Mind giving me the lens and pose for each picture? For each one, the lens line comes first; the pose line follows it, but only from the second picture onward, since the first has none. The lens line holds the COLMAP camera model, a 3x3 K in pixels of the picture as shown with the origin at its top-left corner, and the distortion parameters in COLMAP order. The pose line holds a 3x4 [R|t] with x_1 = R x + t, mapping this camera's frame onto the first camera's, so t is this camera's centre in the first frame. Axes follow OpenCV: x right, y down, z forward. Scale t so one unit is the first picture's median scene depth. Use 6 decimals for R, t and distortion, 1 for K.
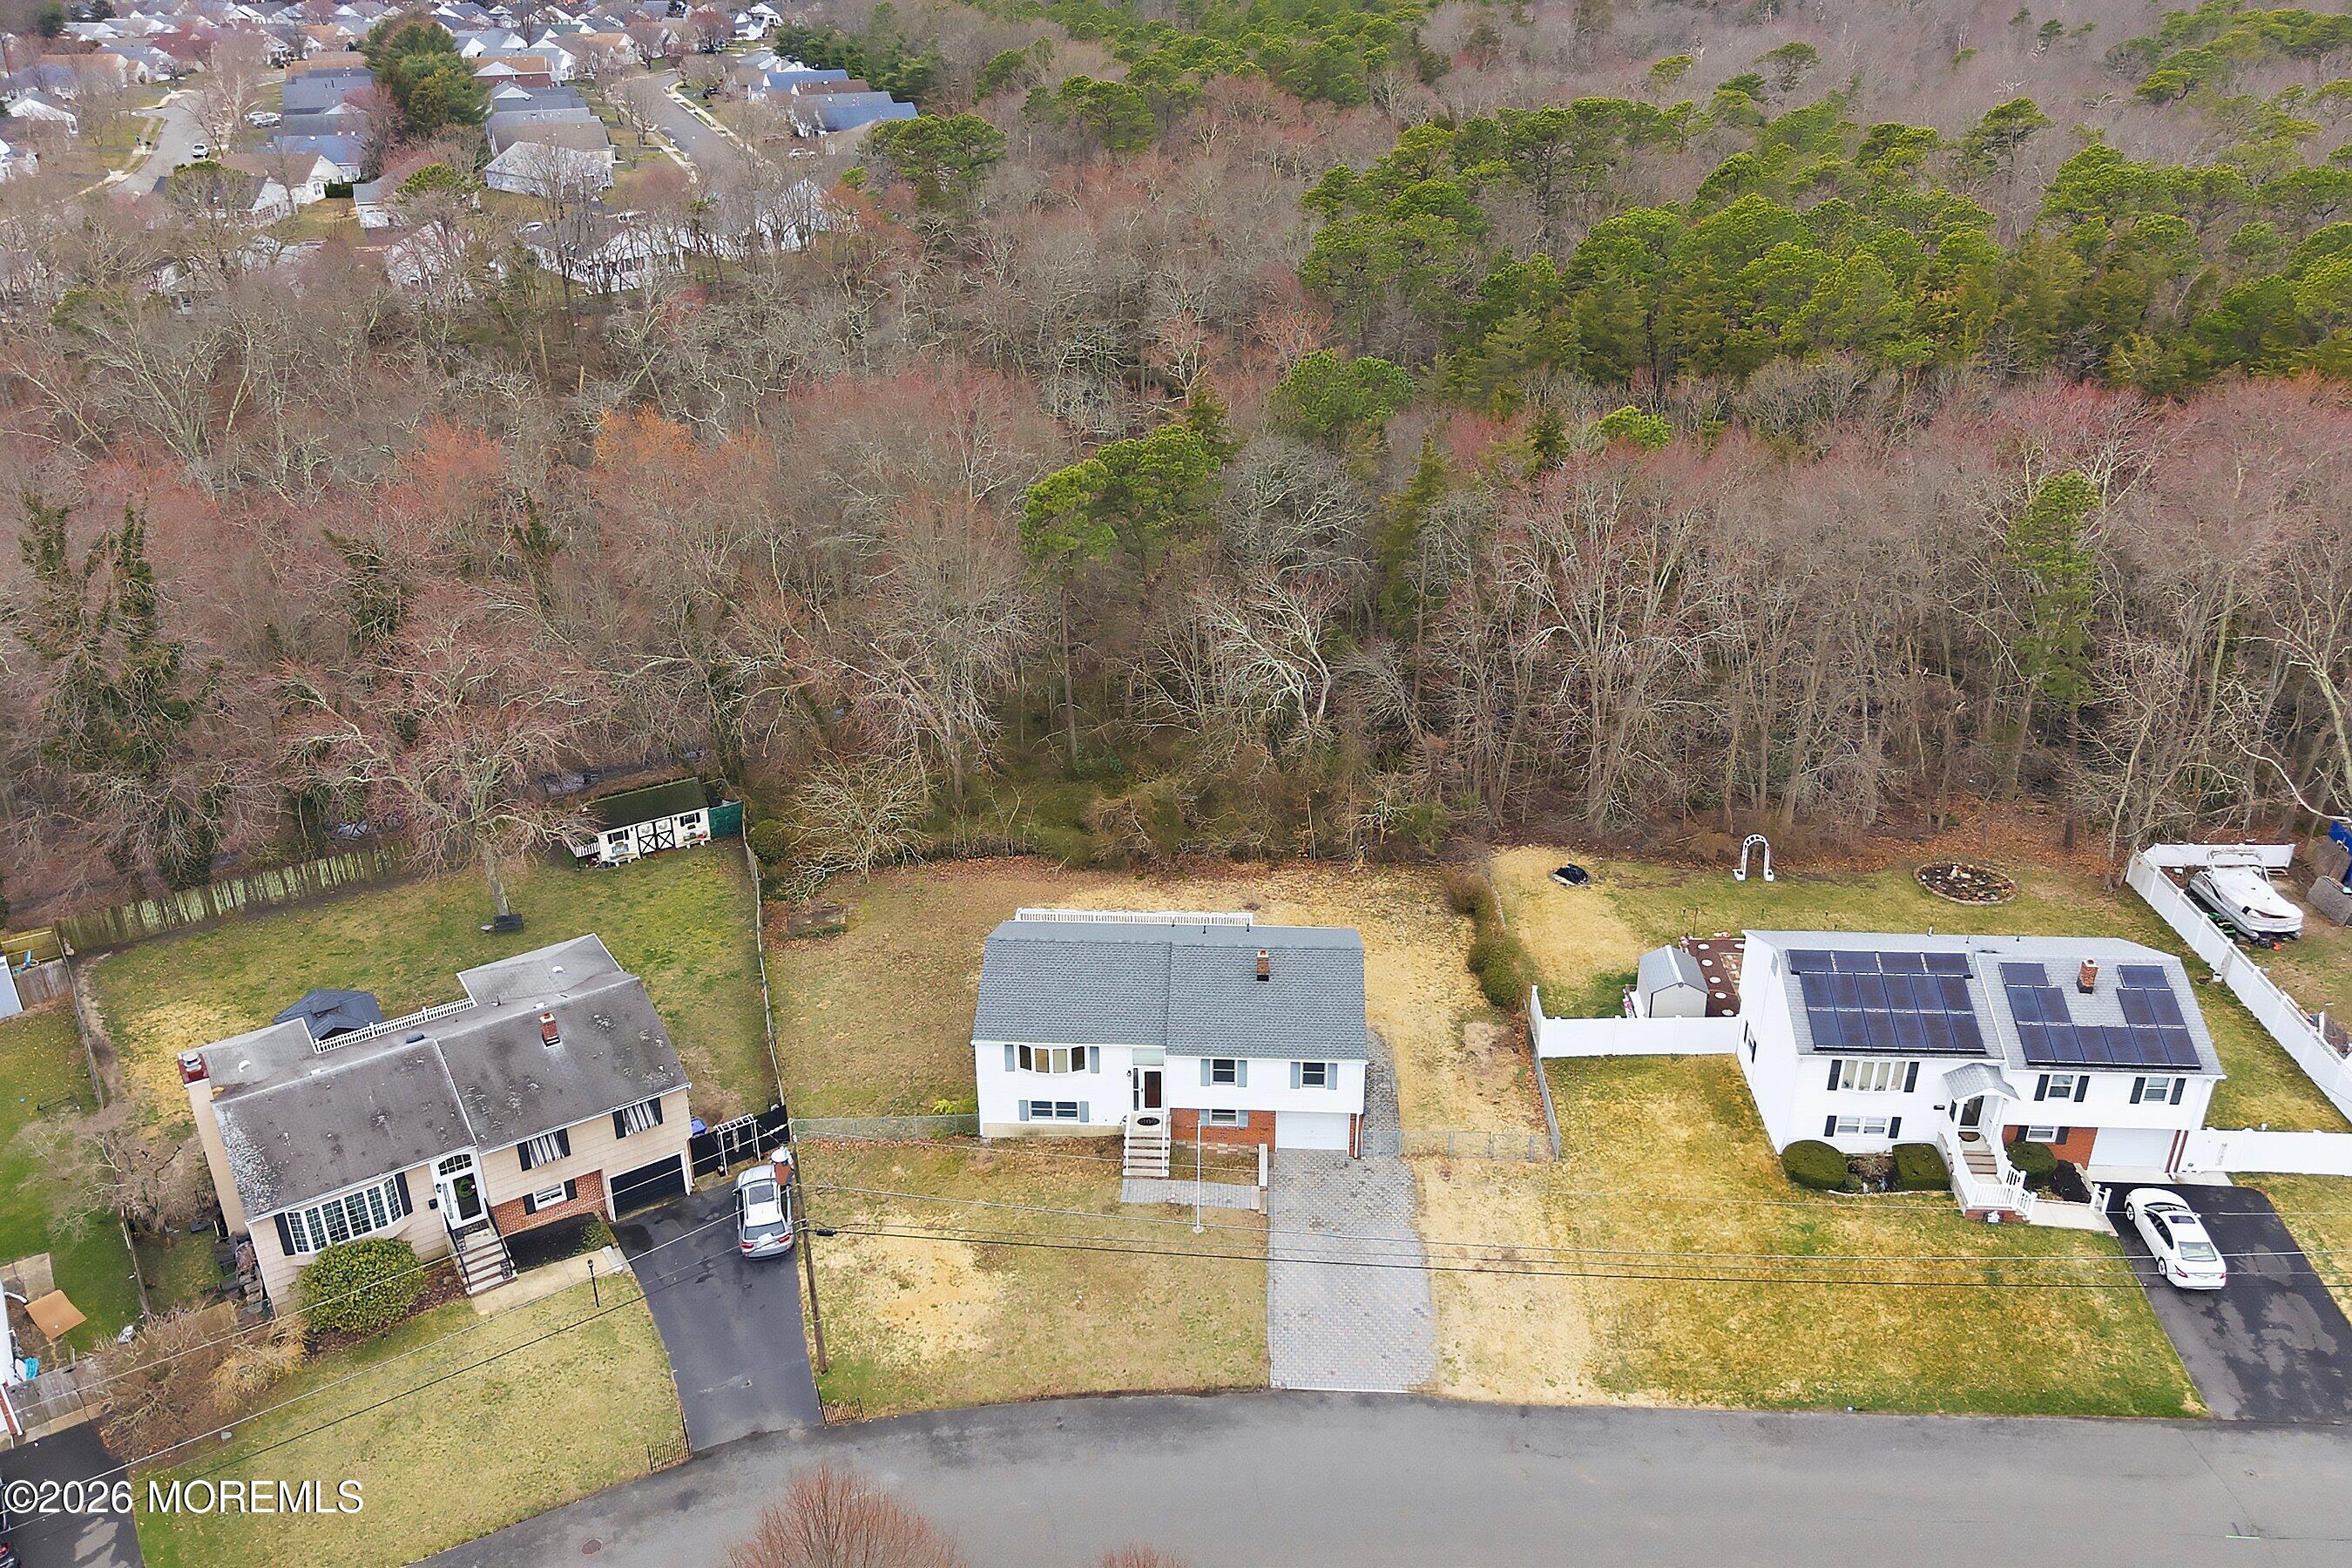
lens RADIAL K [[2009.7, 0, 1164.6], [0, 2009.7, 797.9], [0, 0, 1]] dist [0.012406, -0.019687]
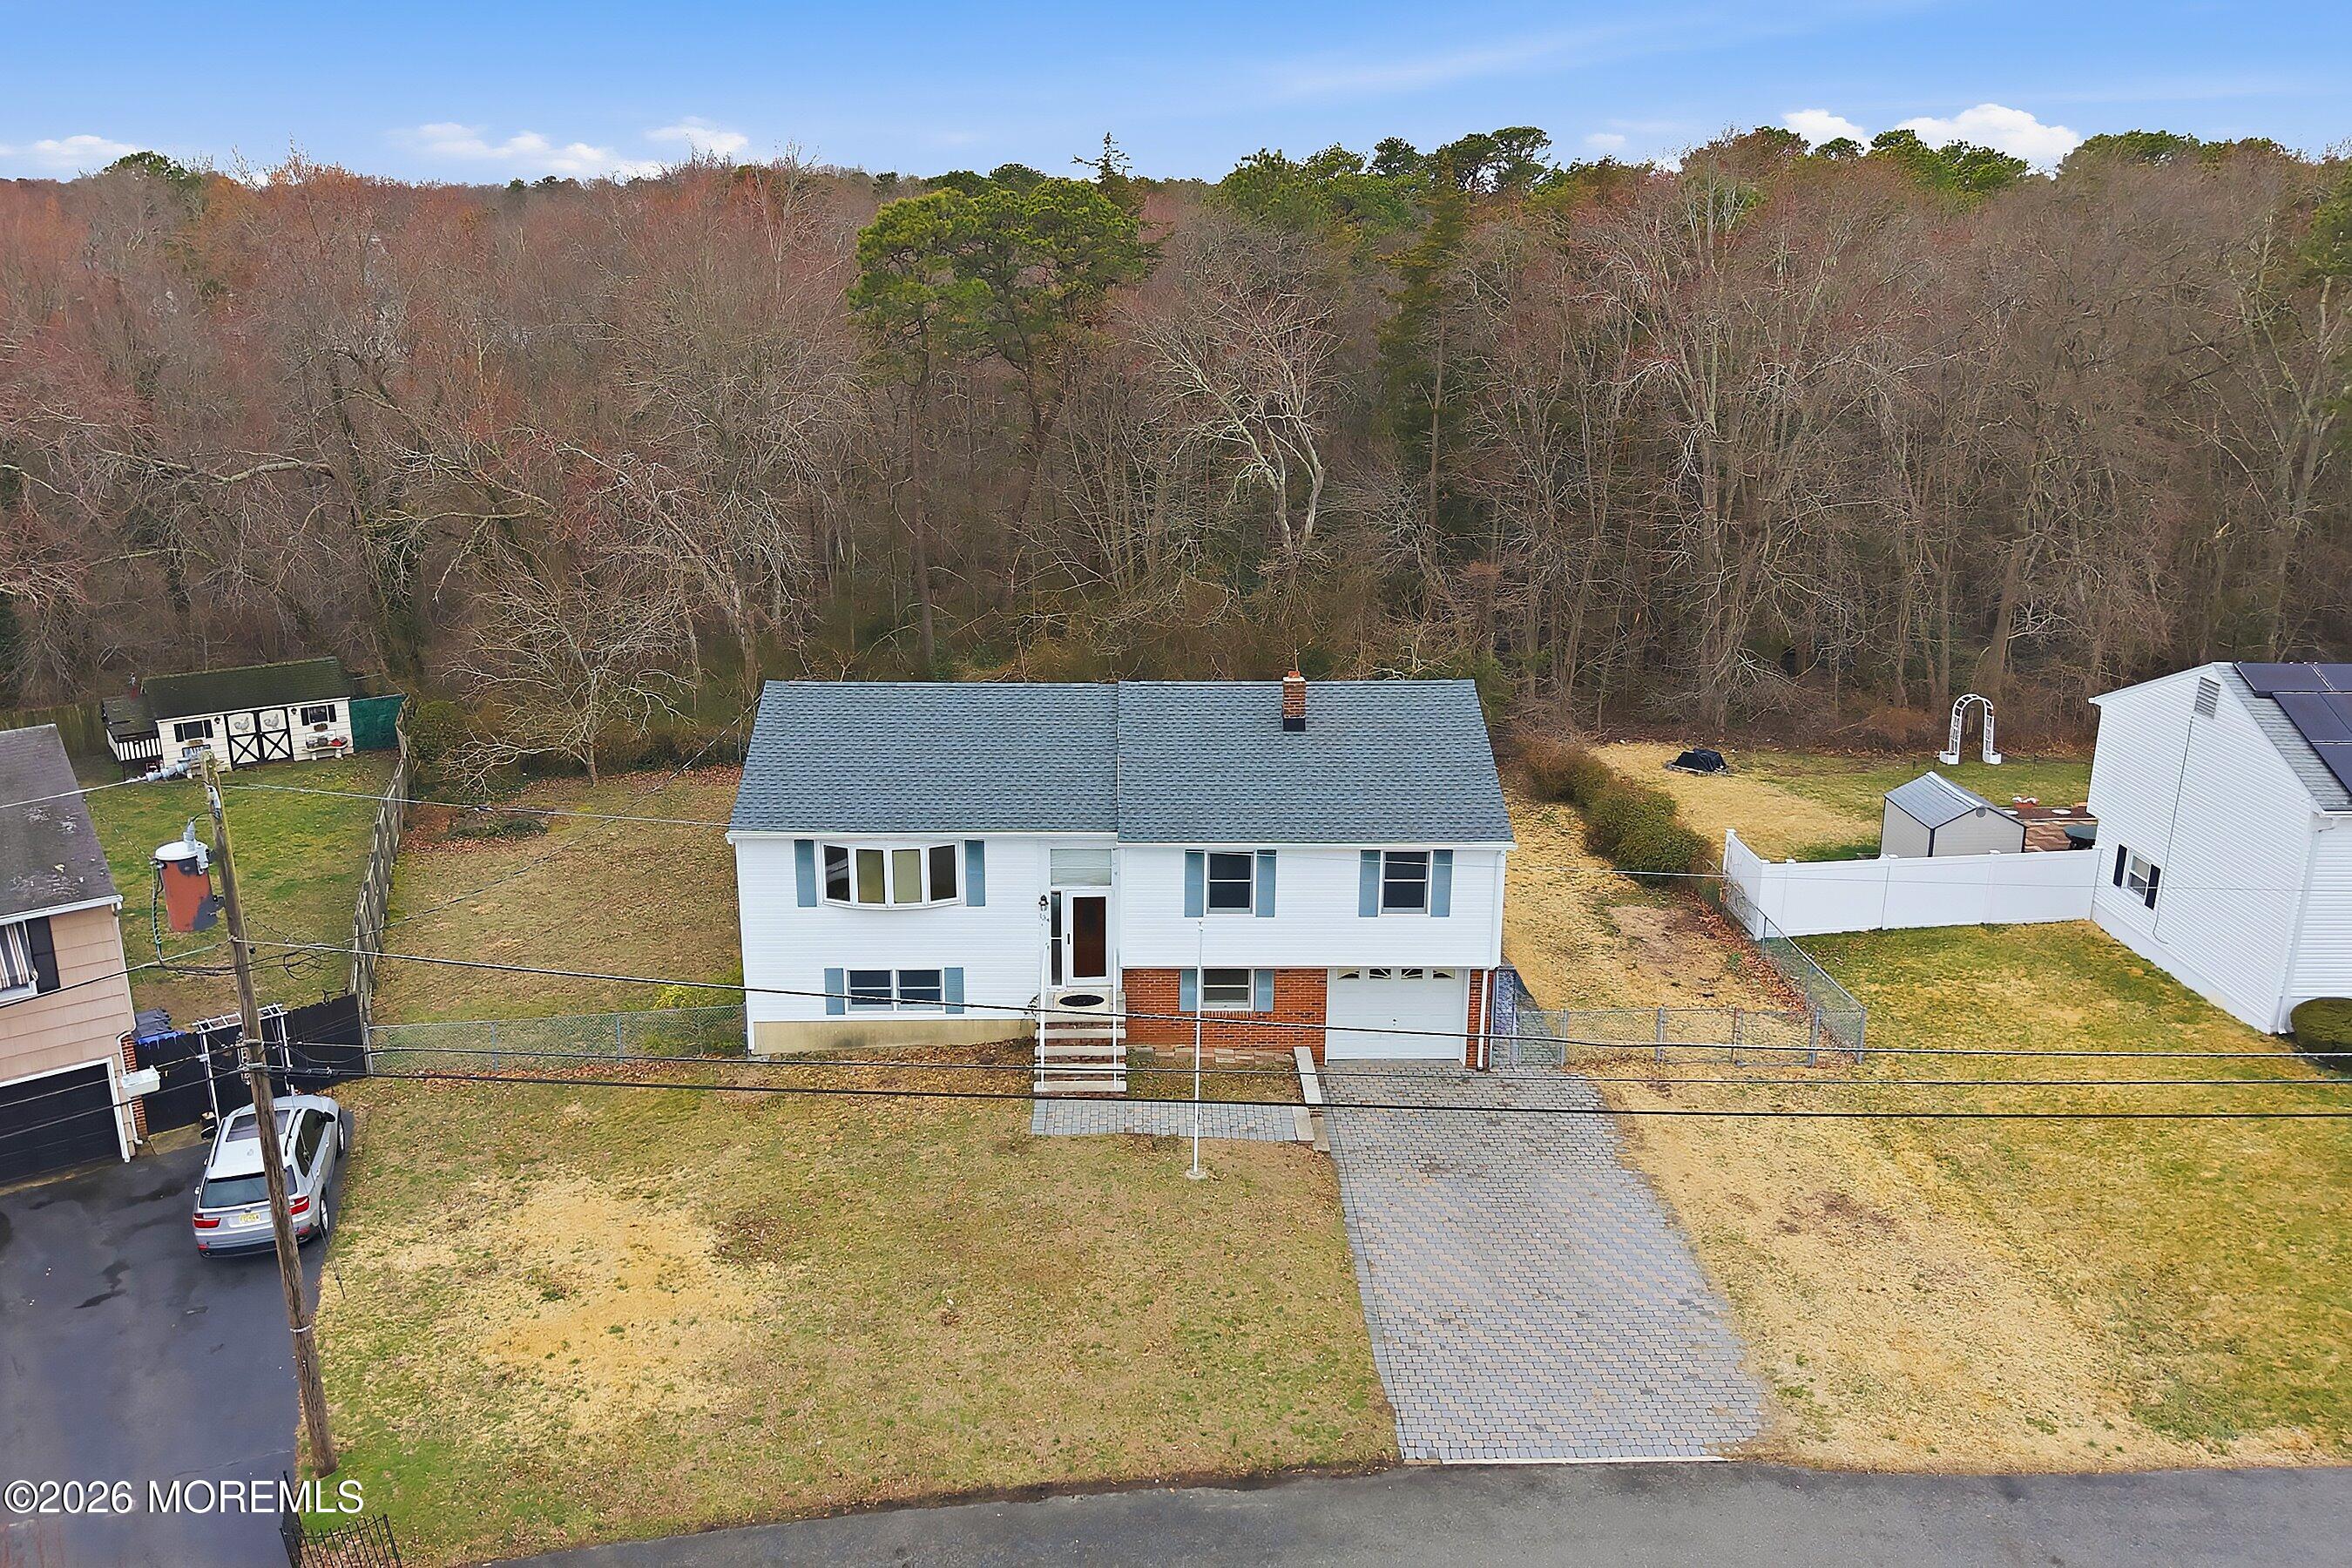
lens RADIAL K [[2009.7, 0, 1188.8], [0, 2009.7, 775.9], [0, 0, 1]] dist [0.012406, -0.019687]
pose [[0.996463, -0.011123, 0.083297, -0.023178], [0.024641, 0.986308, -0.163061, 0.192489], [-0.080342, 0.164537, 0.983093, 0.496430]]
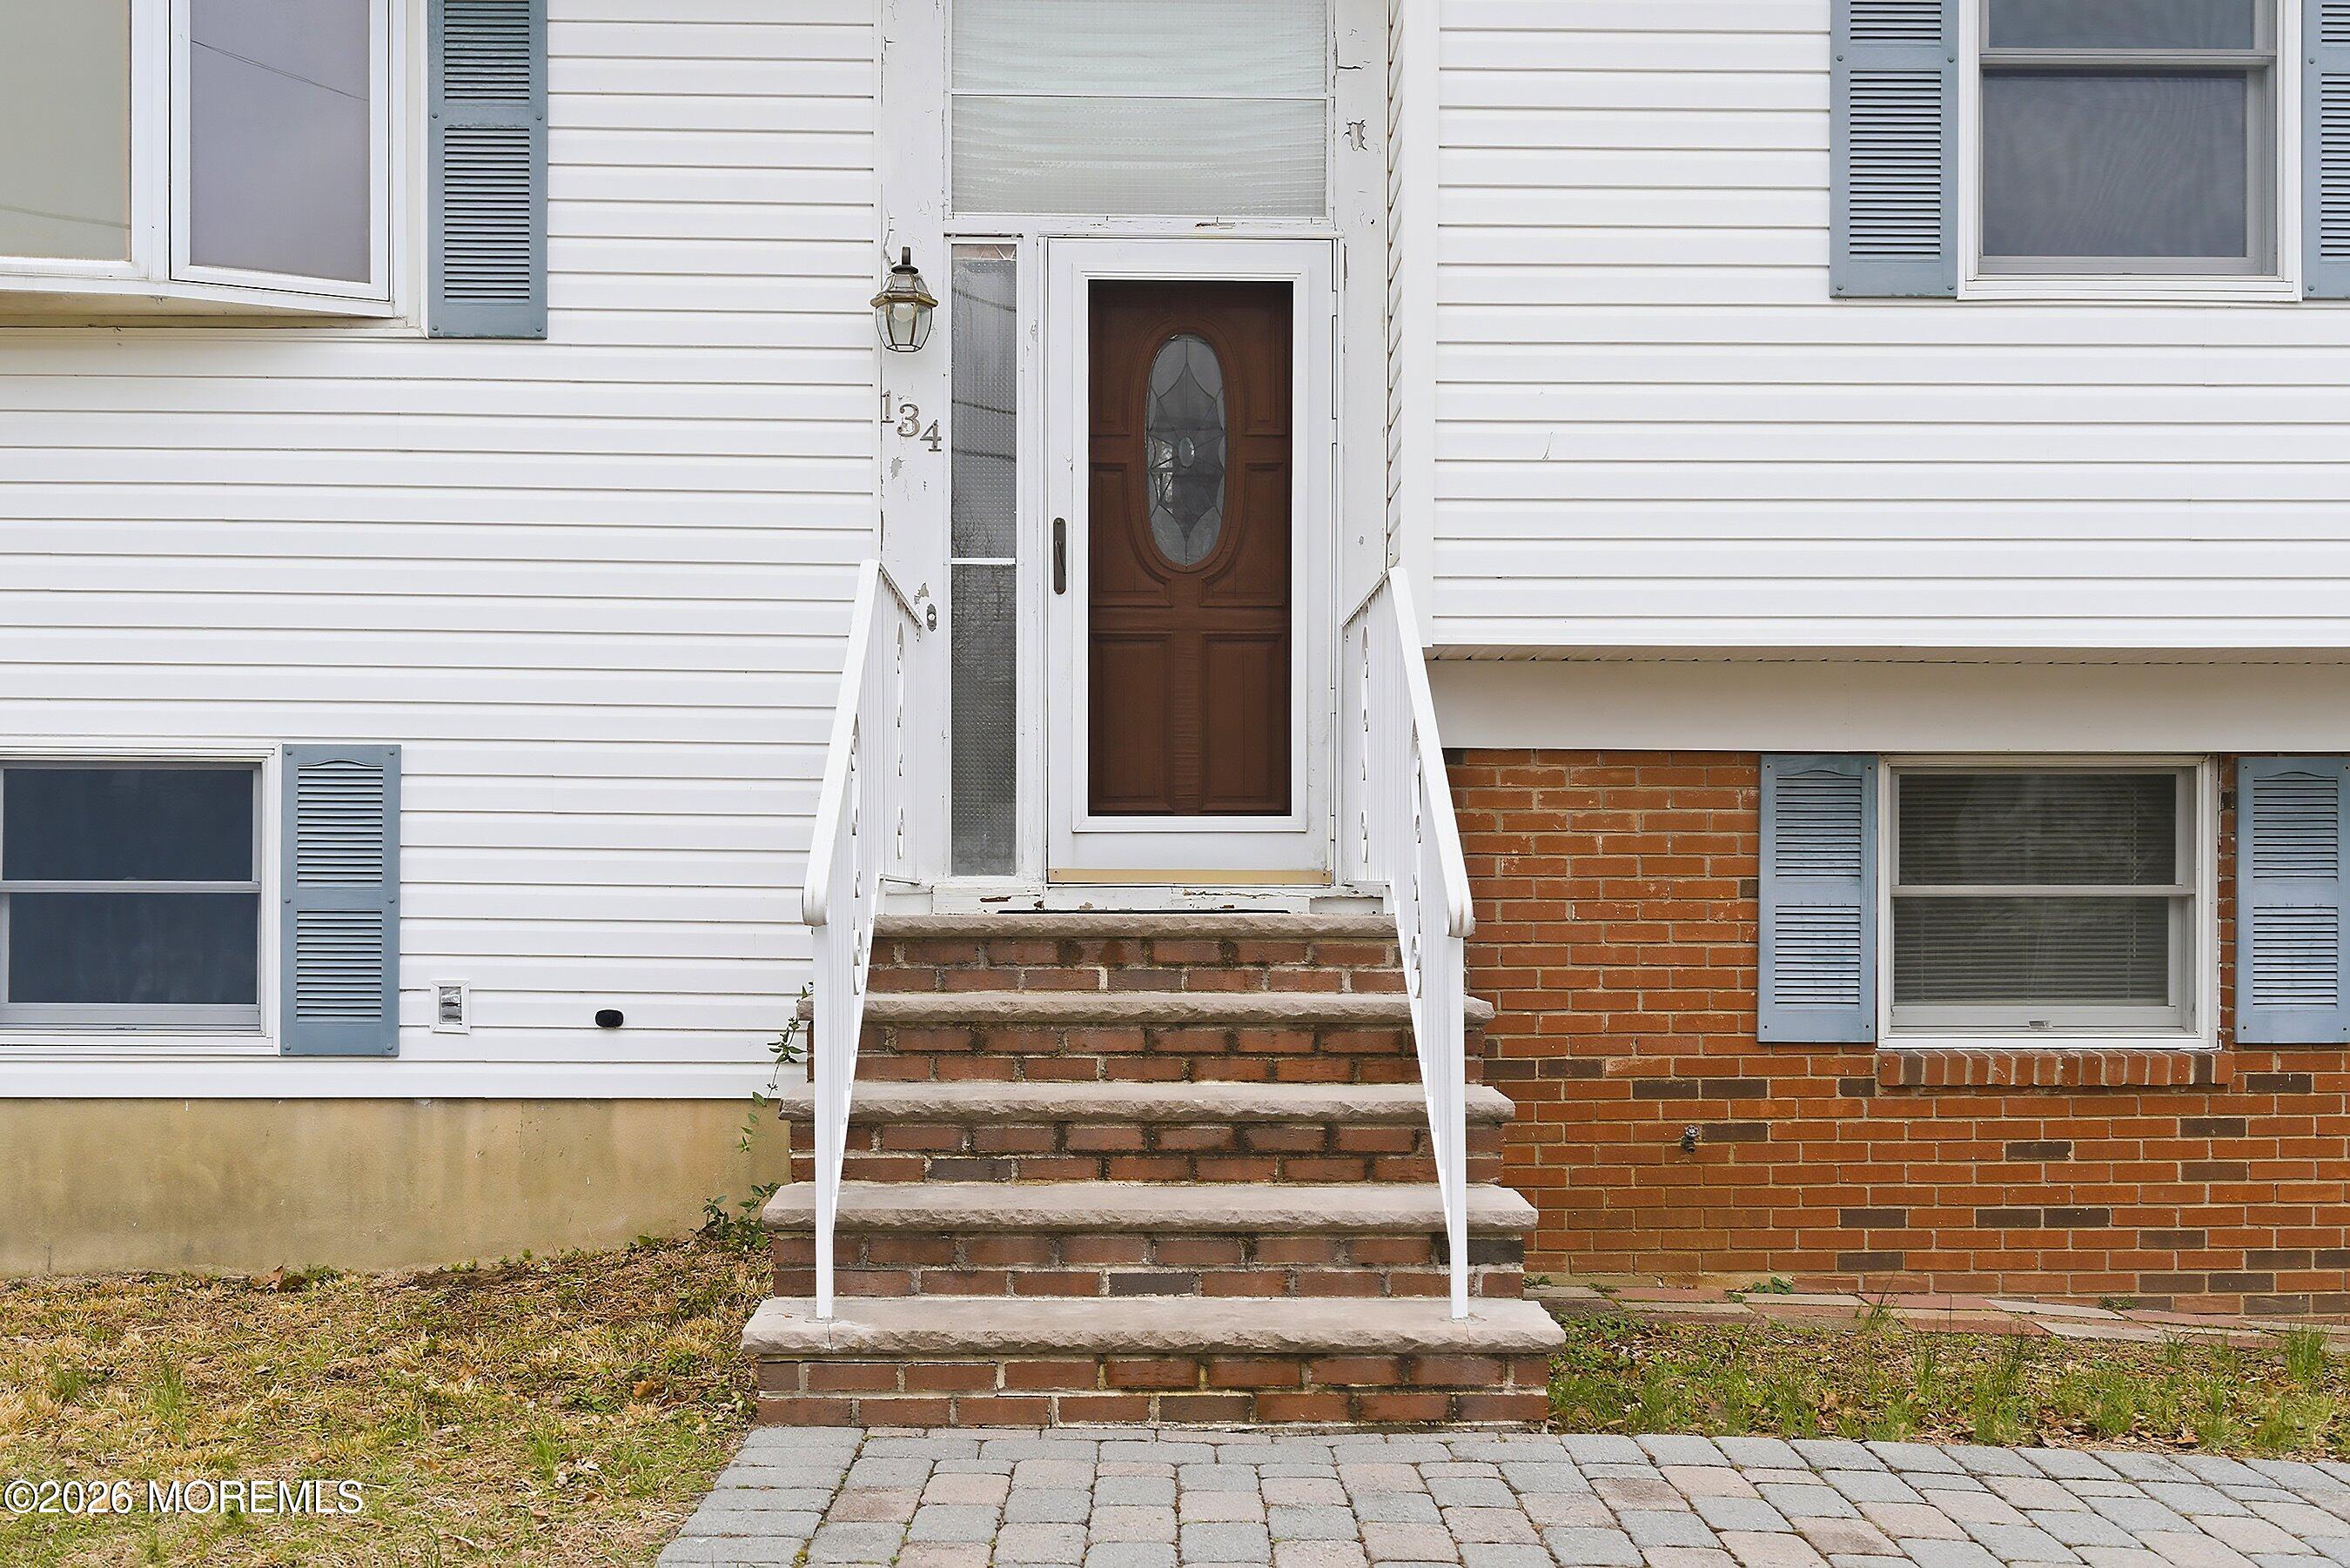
lens RADIAL K [[2533.0, 0, 1179.9], [0, 2533.0, 797.3], [0, 0, 1]] dist [-0.071725, 0.000000]
pose [[0.997339, 0.006384, 0.072620, -0.013810], [0.028207, 0.884774, -0.465166, 0.206319], [-0.067222, 0.465976, 0.882240, 0.931053]]
